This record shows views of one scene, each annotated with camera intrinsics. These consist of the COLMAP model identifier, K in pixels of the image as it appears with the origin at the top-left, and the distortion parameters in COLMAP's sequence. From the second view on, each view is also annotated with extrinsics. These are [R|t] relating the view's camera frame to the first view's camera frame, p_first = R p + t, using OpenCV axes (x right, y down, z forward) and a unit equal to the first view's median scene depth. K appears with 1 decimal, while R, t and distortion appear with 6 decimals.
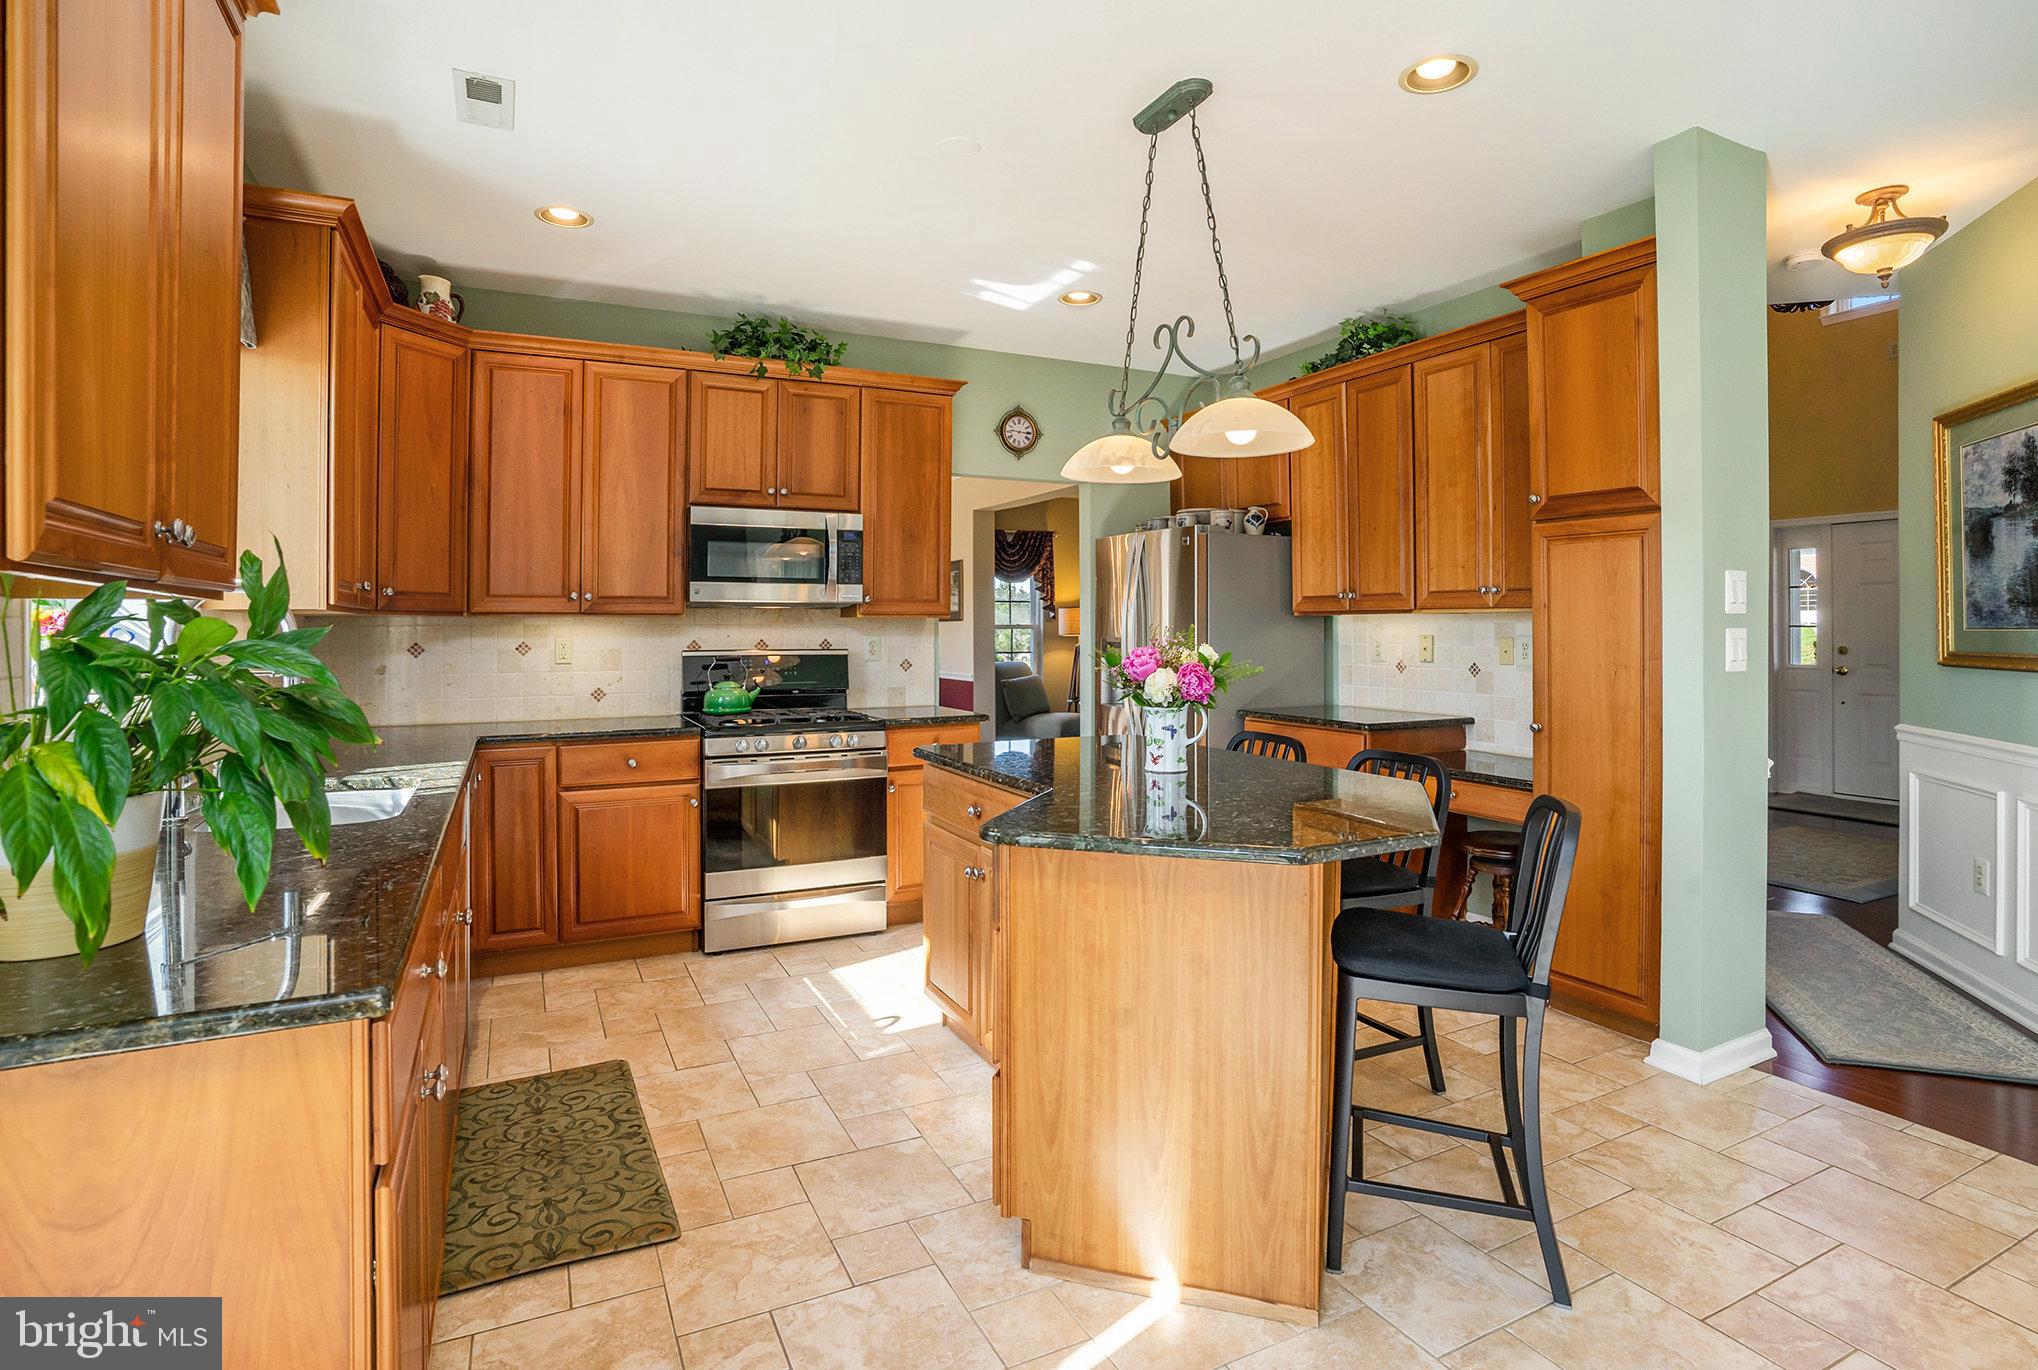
lens RADIAL K [[958.8, 0, 944.3], [0, 958.8, 587.6], [0, 0, 1]] dist [-0.021758, 0.000661]
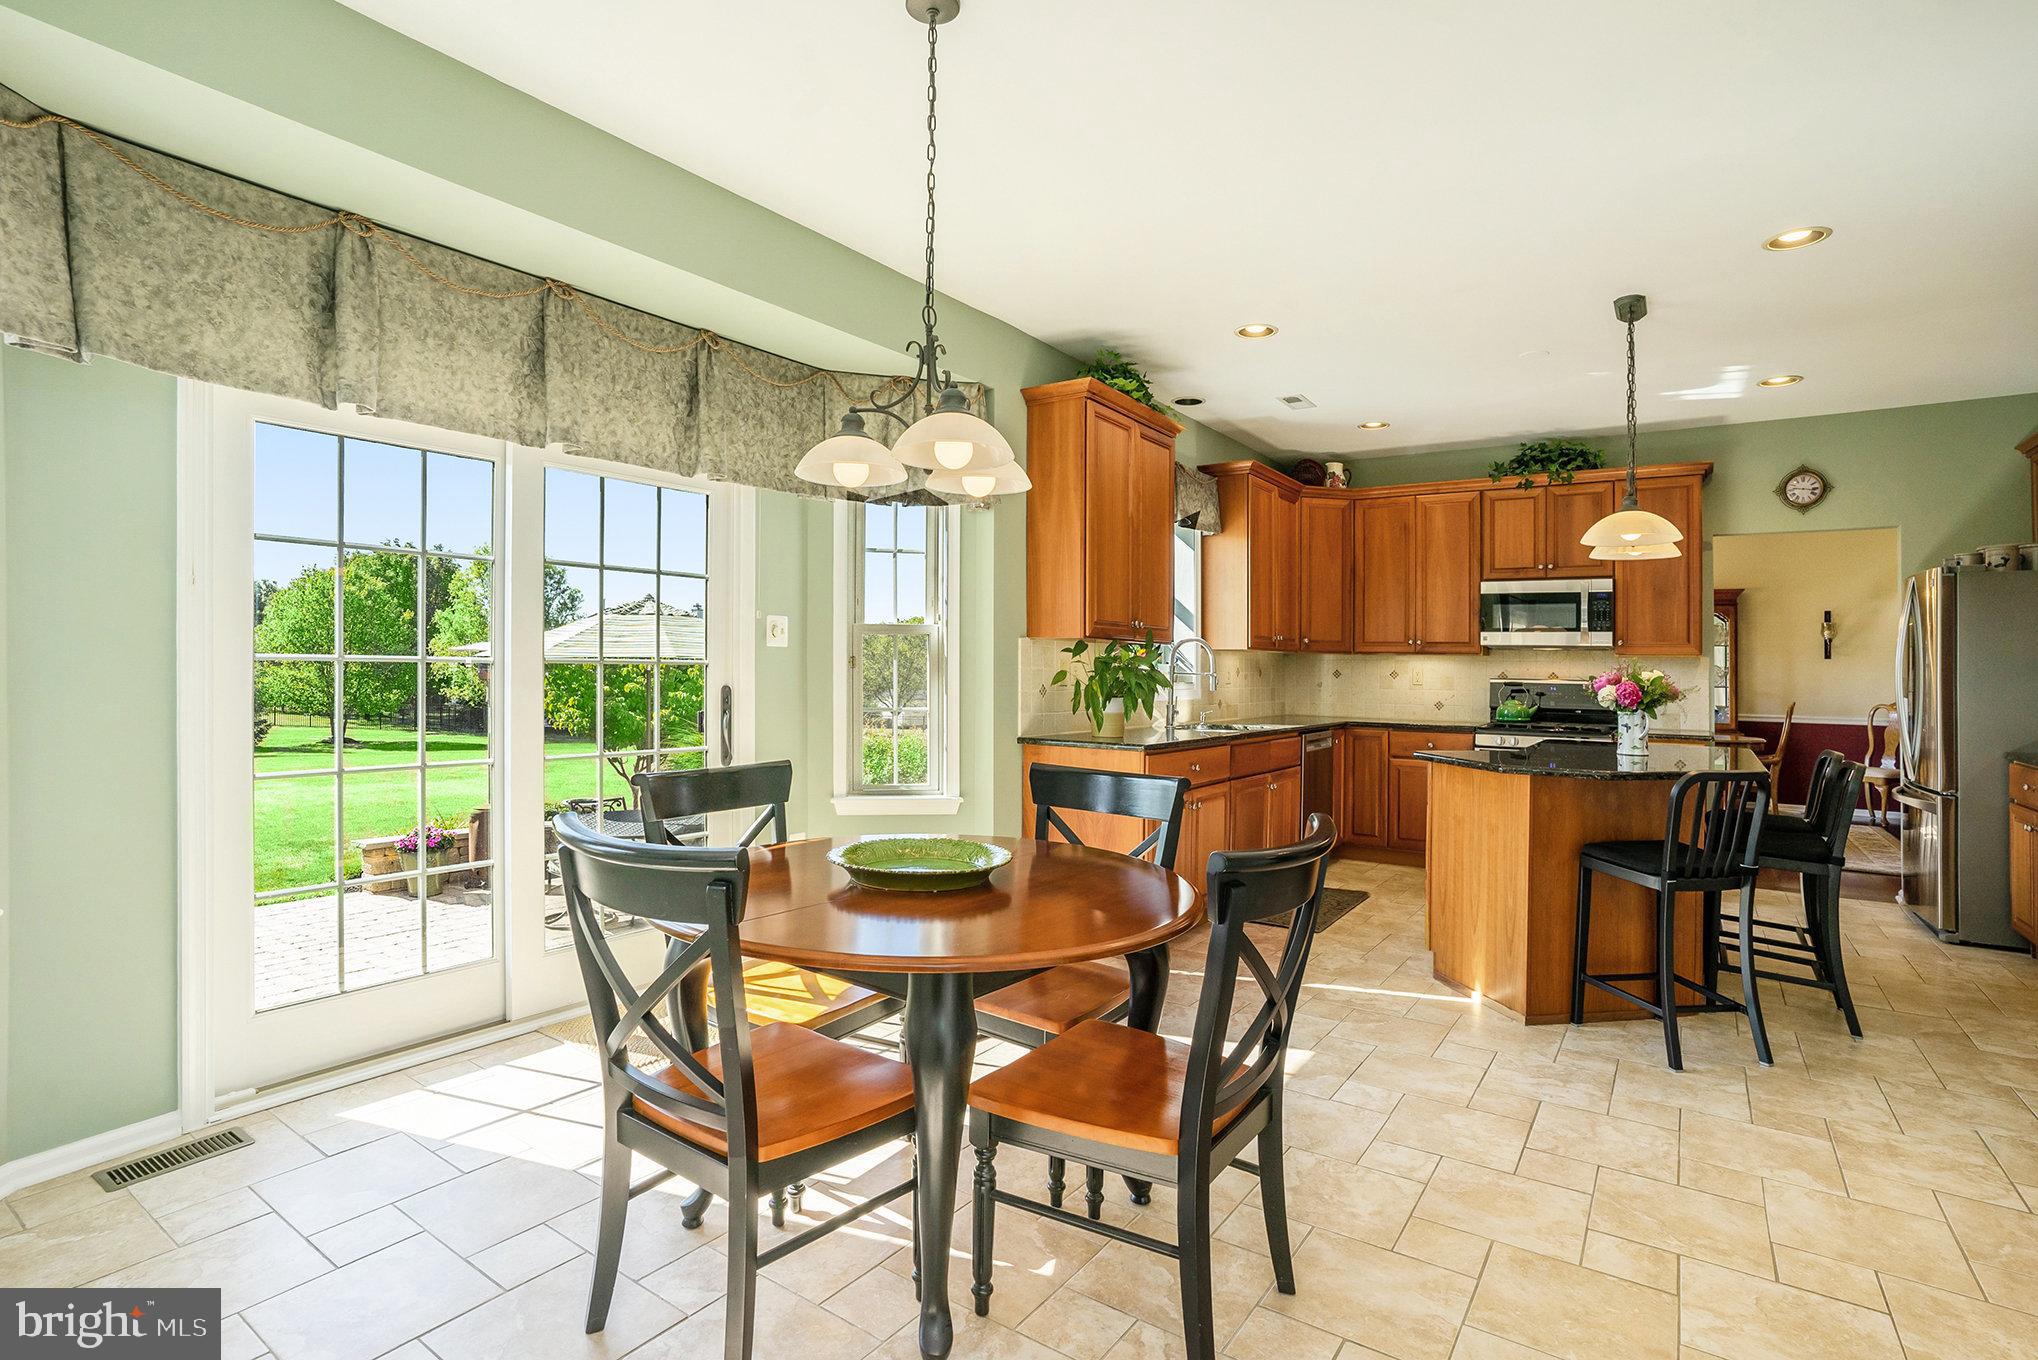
lens RADIAL K [[966.4, 0, 1090.0], [0, 966.4, 647.9], [0, 0, 1]] dist [-0.036075, 0.001250]
pose [[0.540649, -0.002792, -0.841244, 0.667280], [0.014699, 0.999873, 0.006128, 0.000171], [0.841120, -0.015679, 0.540621, -0.330159]]
